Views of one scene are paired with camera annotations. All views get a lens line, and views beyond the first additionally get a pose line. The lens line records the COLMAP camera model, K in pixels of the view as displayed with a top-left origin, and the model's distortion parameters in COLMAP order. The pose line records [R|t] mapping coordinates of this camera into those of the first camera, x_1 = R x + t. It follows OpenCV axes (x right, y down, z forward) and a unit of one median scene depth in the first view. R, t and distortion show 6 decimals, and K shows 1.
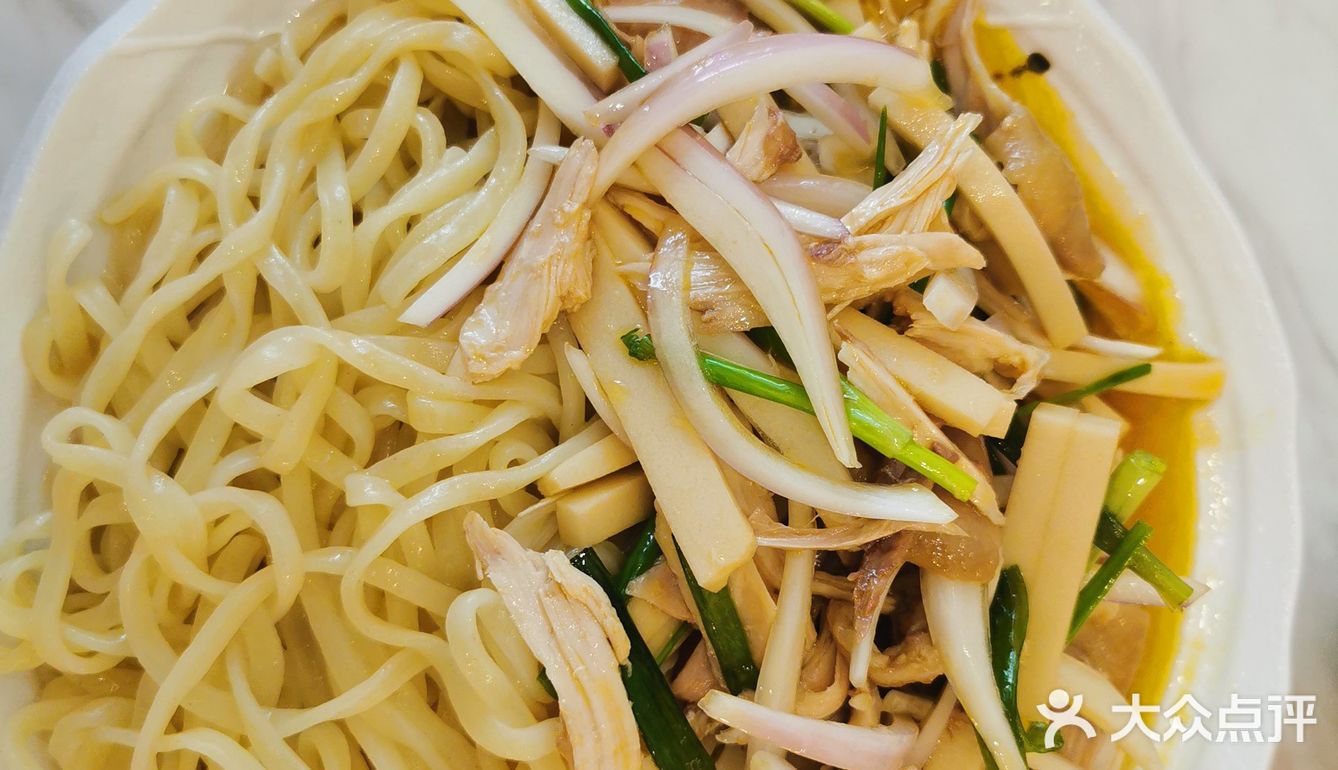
lens RADIAL K [[1424.7, 0, 669.0], [0, 1424.7, 385.0], [0, 0, 1]] dist [-0.126718, 0.521246]
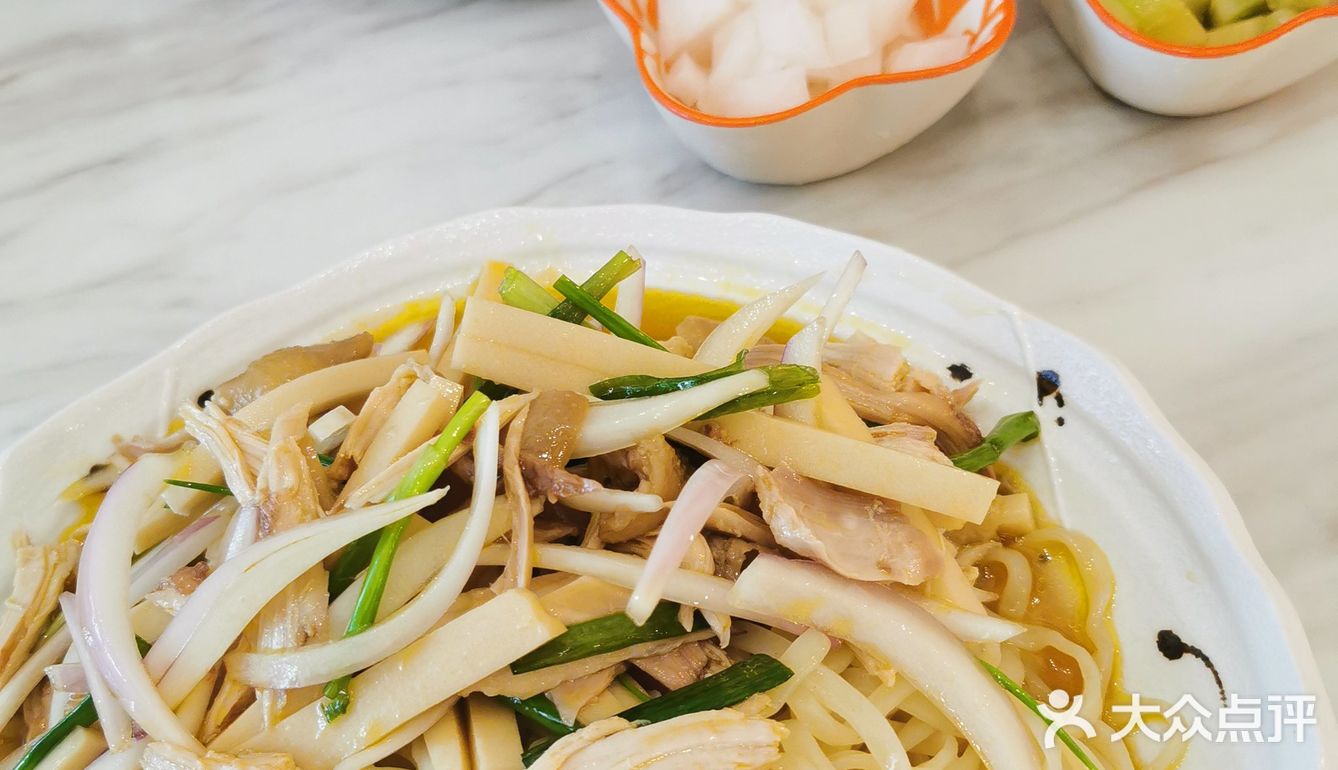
lens RADIAL K [[1424.7, 0, 669.0], [0, 1424.7, 385.0], [0, 0, 1]] dist [-0.126718, 0.521246]
pose [[0.045698, -0.911431, 0.408907, -0.221674], [0.996215, 0.011280, -0.086190, 0.302411], [0.073944, 0.411298, 0.908497, -0.020946]]
